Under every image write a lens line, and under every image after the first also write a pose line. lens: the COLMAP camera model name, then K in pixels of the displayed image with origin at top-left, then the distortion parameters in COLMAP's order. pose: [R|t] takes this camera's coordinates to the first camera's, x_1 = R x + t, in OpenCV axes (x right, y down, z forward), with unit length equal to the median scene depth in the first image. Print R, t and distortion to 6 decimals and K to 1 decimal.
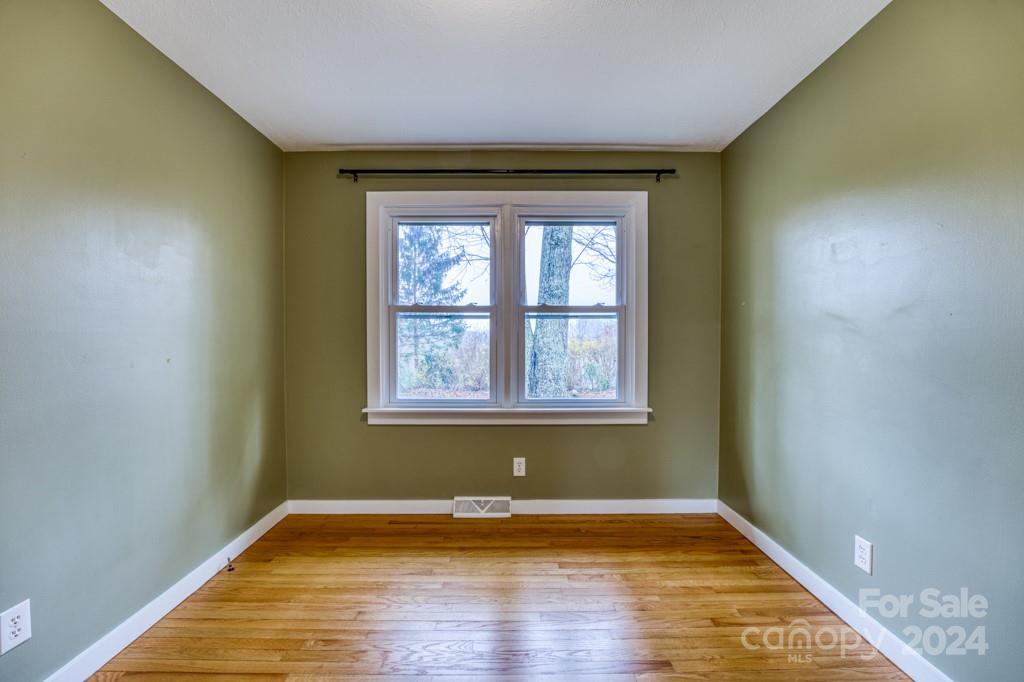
lens RADIAL K [[415.9, 0, 509.9], [0, 415.9, 339.8], [0, 0, 1]] dist [-0.029873, 0.003839]
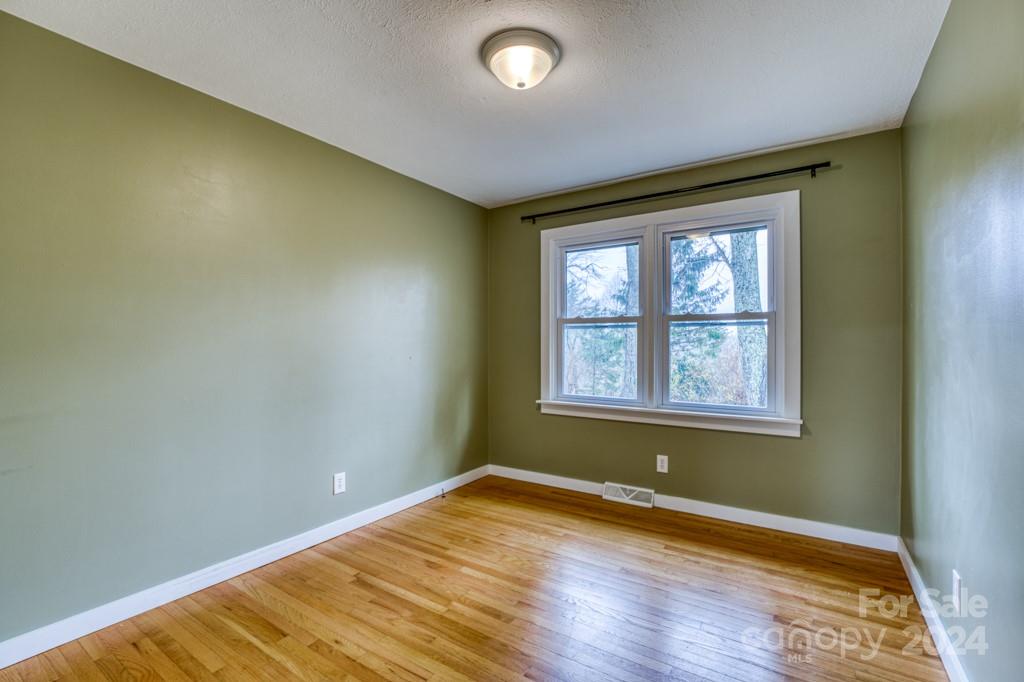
lens RADIAL K [[440.2, 0, 514.7], [0, 440.2, 339.5], [0, 0, 1]] dist [-0.026031, 0.001717]
pose [[0.836597, -0.004314, -0.547801, 0.334383], [-0.005229, 0.999861, -0.015859, 0.001274], [0.547793, 0.016132, 0.836458, -0.179684]]
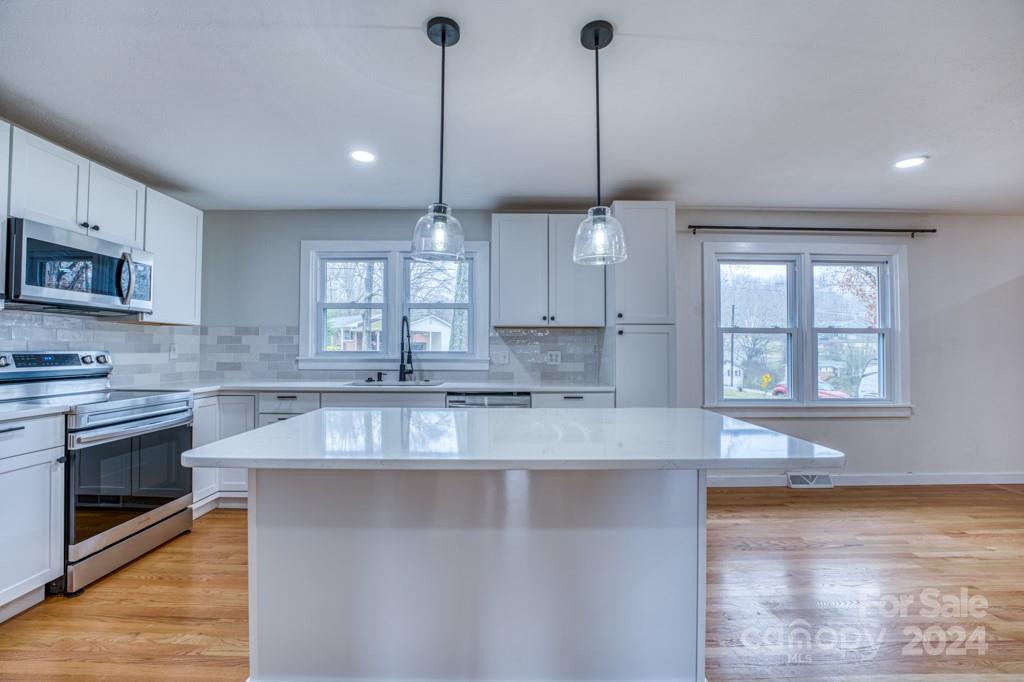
lens RADIAL K [[415.9, 0, 510.4], [0, 415.9, 342.5], [0, 0, 1]] dist [-0.029873, 0.003839]
pose [[0.999986, 0.004410, 0.003075, -0.984923], [-0.004314, 0.999522, -0.030622, 0.009222], [-0.003209, 0.030609, 0.999526, -0.322196]]
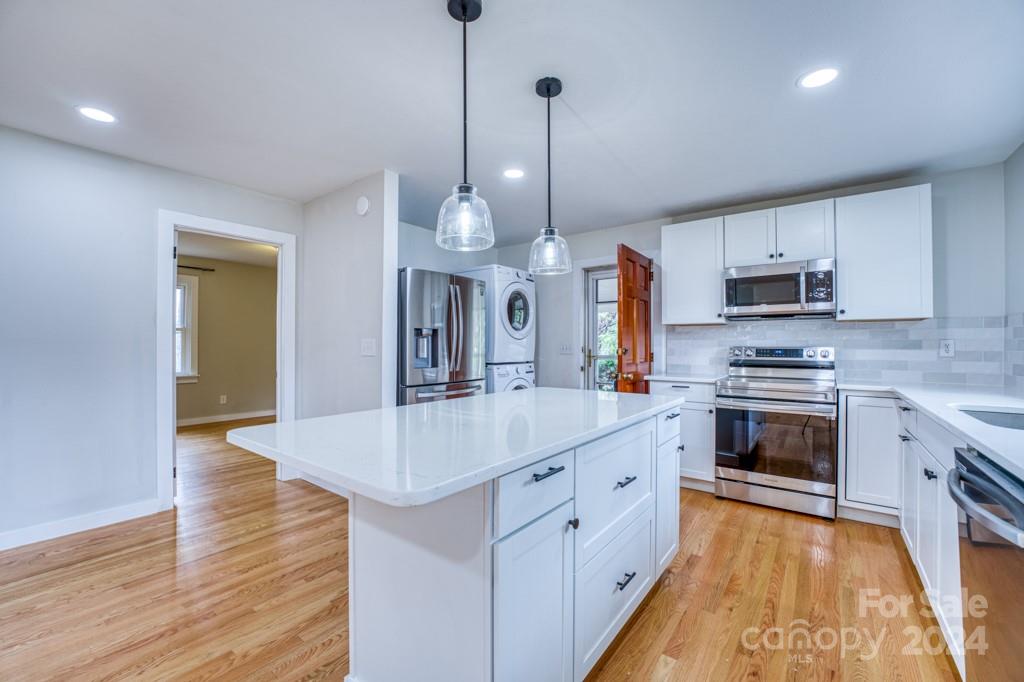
lens RADIAL K [[415.9, 0, 510.6], [0, 415.9, 342.5], [0, 0, 1]] dist [-0.029873, 0.003839]
pose [[-0.613915, -0.006917, -0.789341, -0.454946], [-0.013619, 0.999906, 0.001830, 0.001397], [0.789254, 0.011874, -0.613952, 0.661973]]
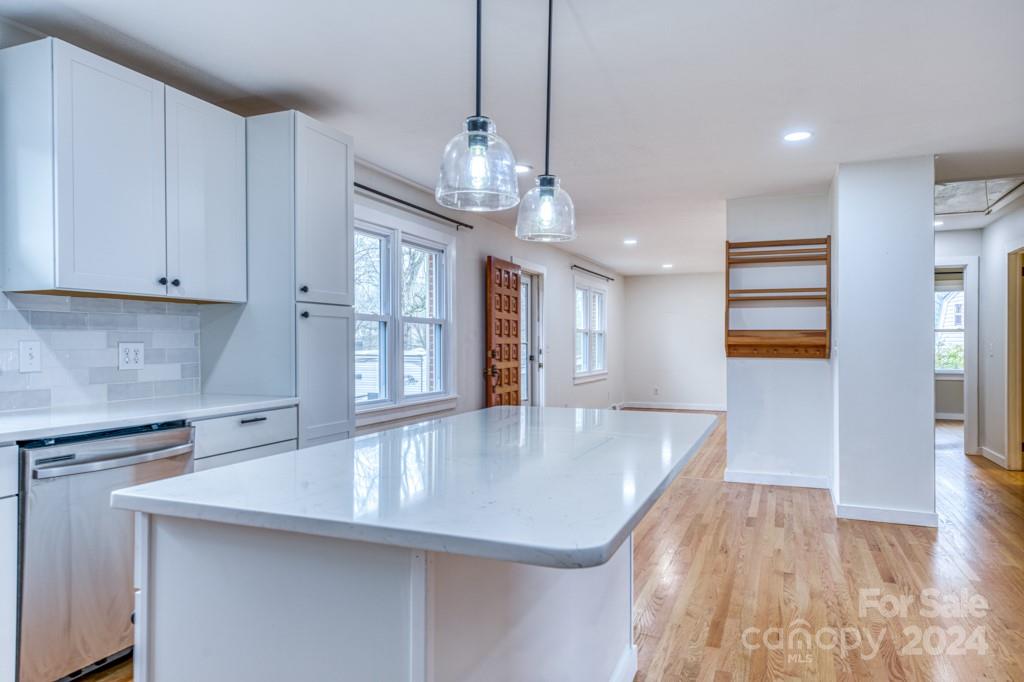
lens RADIAL K [[666.8, 0, 516.7], [0, 666.8, 341.8], [0, 0, 1]] dist [0.023674, -0.003525]
pose [[0.372660, 0.003541, 0.927961, -1.646322], [0.012119, 0.999889, -0.008683, 0.010022], [-0.927889, 0.014482, 0.372575, -0.002368]]
